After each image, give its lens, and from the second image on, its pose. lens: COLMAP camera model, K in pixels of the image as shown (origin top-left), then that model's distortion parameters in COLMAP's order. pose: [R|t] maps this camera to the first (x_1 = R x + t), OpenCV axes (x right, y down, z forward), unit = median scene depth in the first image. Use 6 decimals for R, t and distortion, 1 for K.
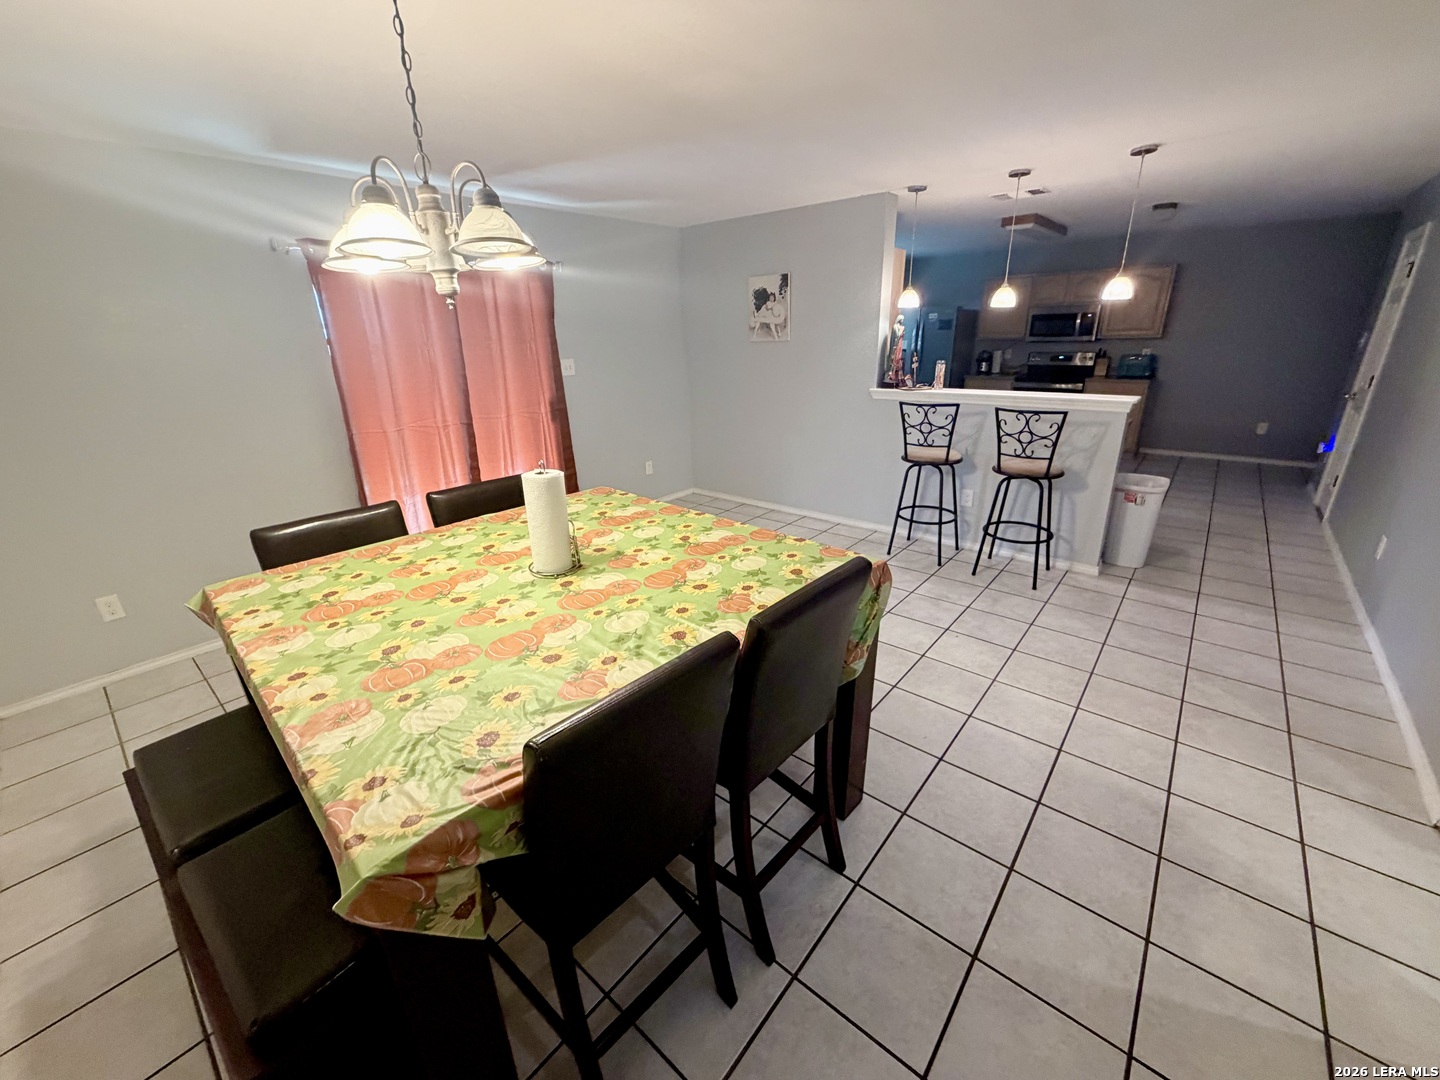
lens RADIAL K [[576.3, 0, 726.3], [0, 576.3, 536.5], [0, 0, 1]] dist [0.000127, -0.000377]
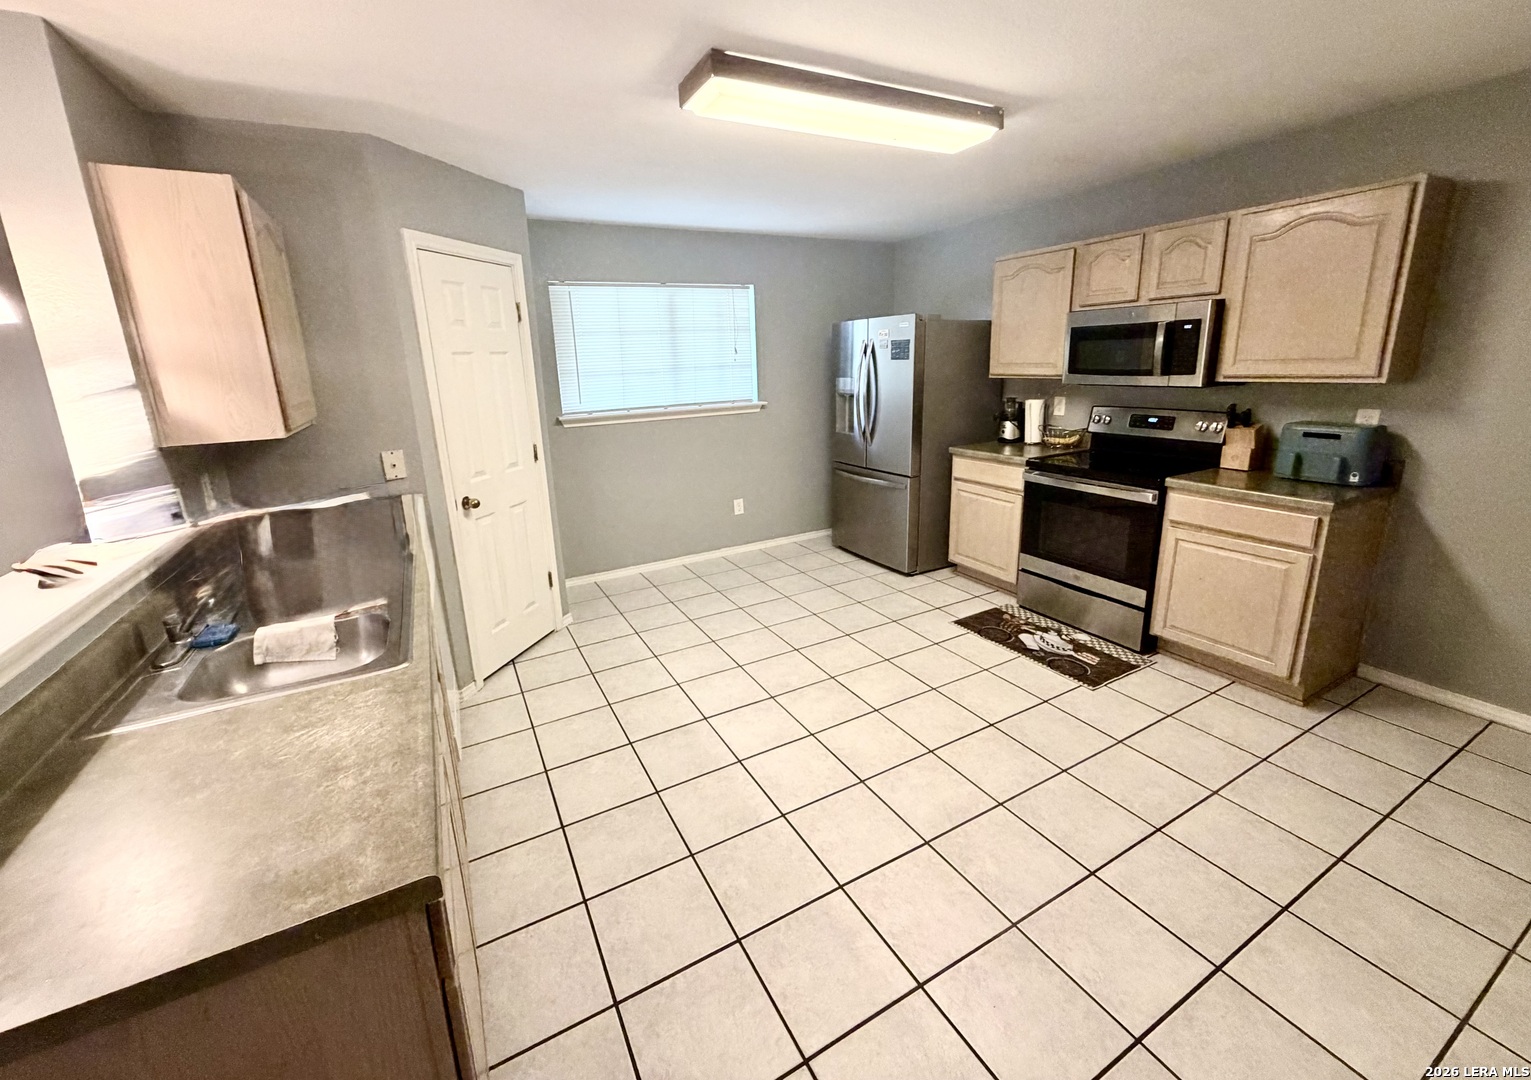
lens RADIAL K [[613.8, 0, 762.1], [0, 613.8, 499.1], [0, 0, 1]] dist [-0.000672, 0.000525]
pose [[0.929845, 0.067507, -0.361706, 0.490510], [-0.105131, 0.990789, -0.085347, -0.183978], [0.352613, 0.117386, 0.928378, 0.479639]]
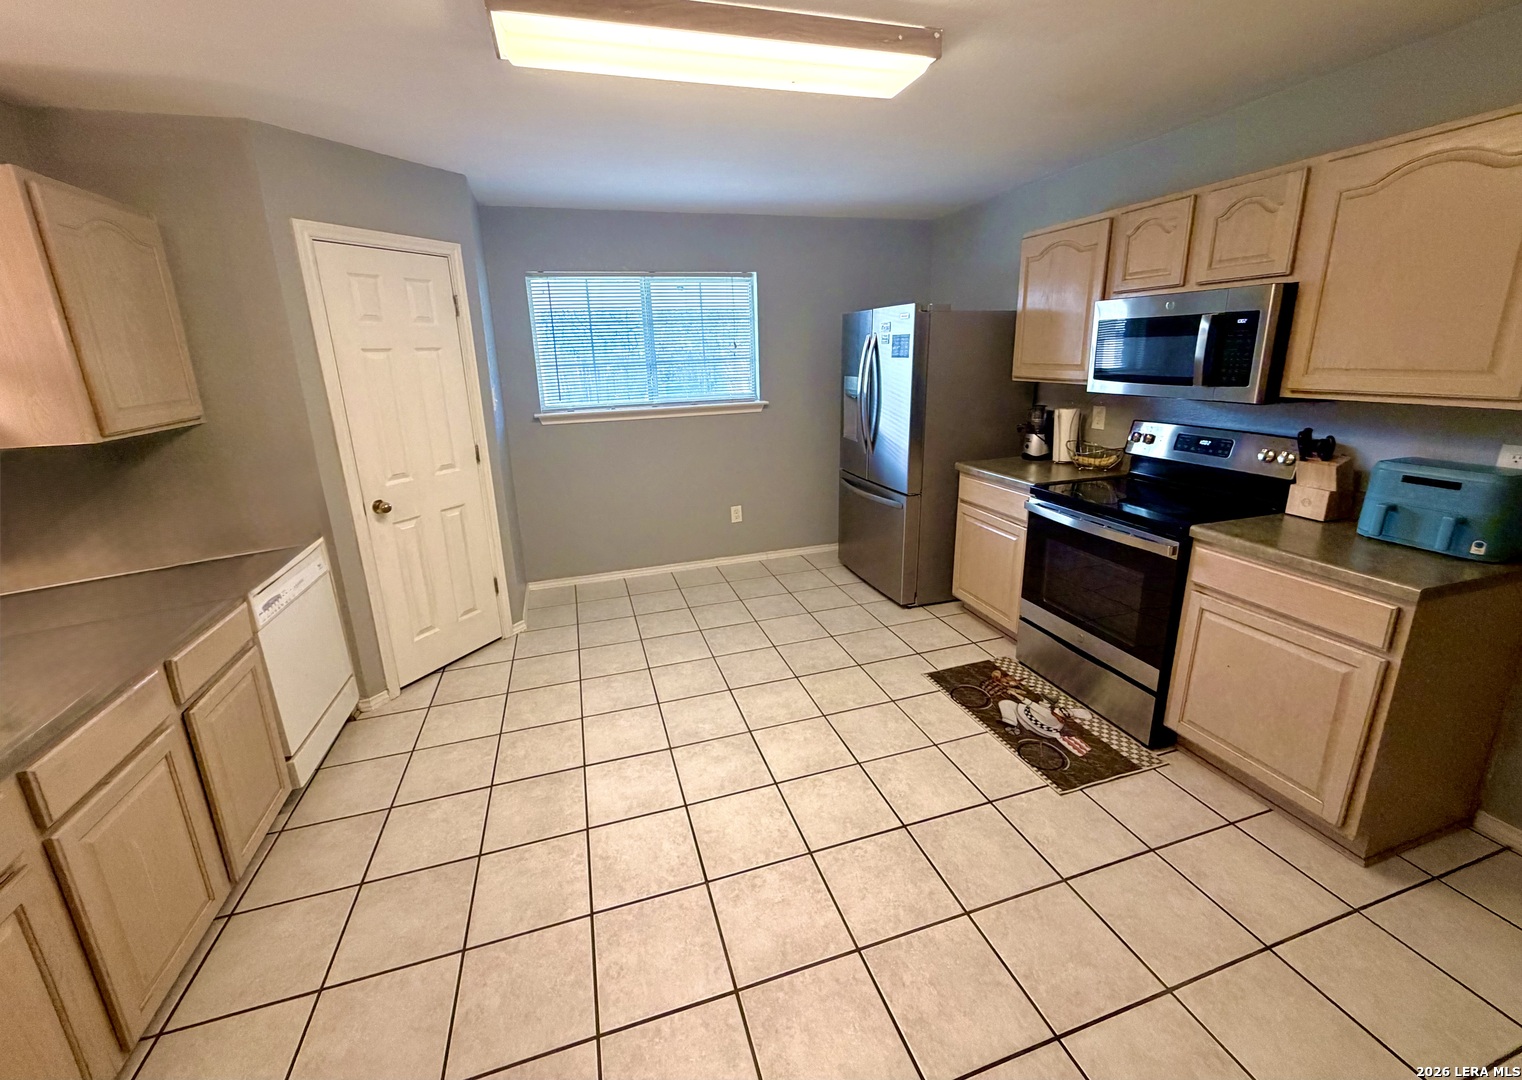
lens RADIAL K [[611.2, 0, 757.3], [0, 611.2, 502.8], [0, 0, 1]] dist [-0.000394, 0.000293]
pose [[0.841060, 0.125752, -0.526122, 0.569017], [-0.168056, 0.985219, -0.033169, -0.226117], [0.514174, 0.116315, 0.849762, 0.582654]]
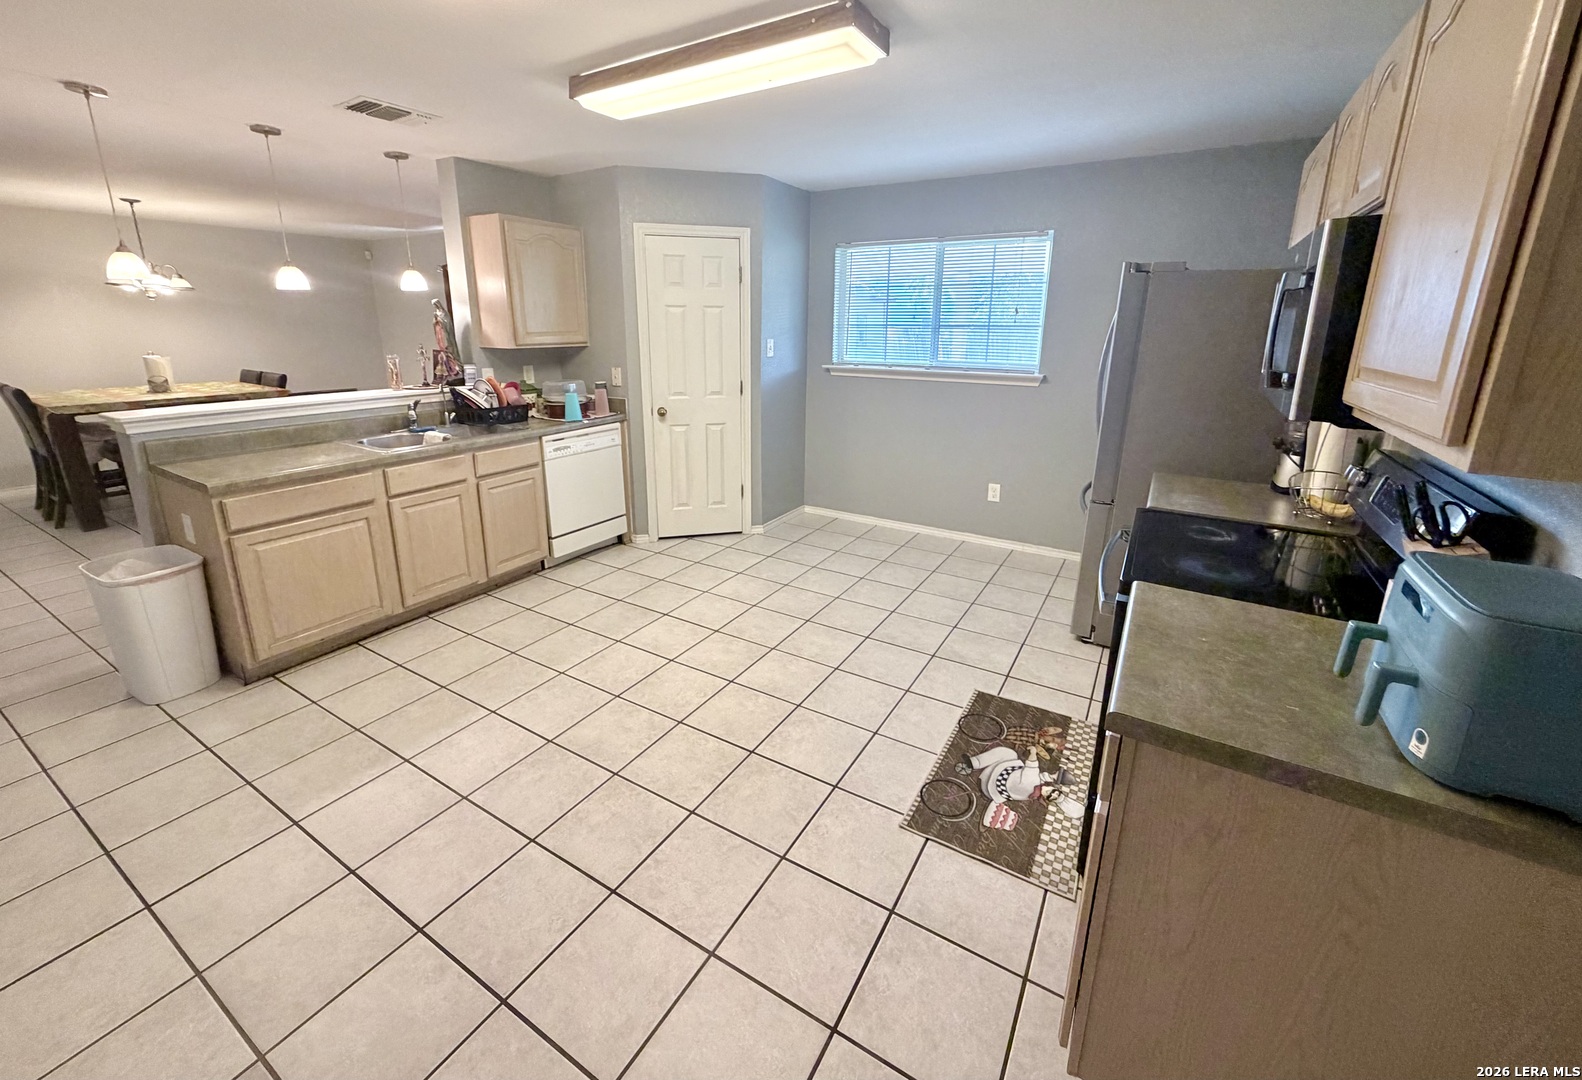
lens RADIAL K [[636.6, 0, 786.4], [0, 636.6, 480.0], [0, 0, 1]] dist [0.001594, -0.000246]
pose [[0.155487, 0.259106, -0.953251, 0.773557], [-0.342165, 0.919376, 0.194087, -0.294813], [0.926686, 0.295991, 0.231609, 0.781102]]
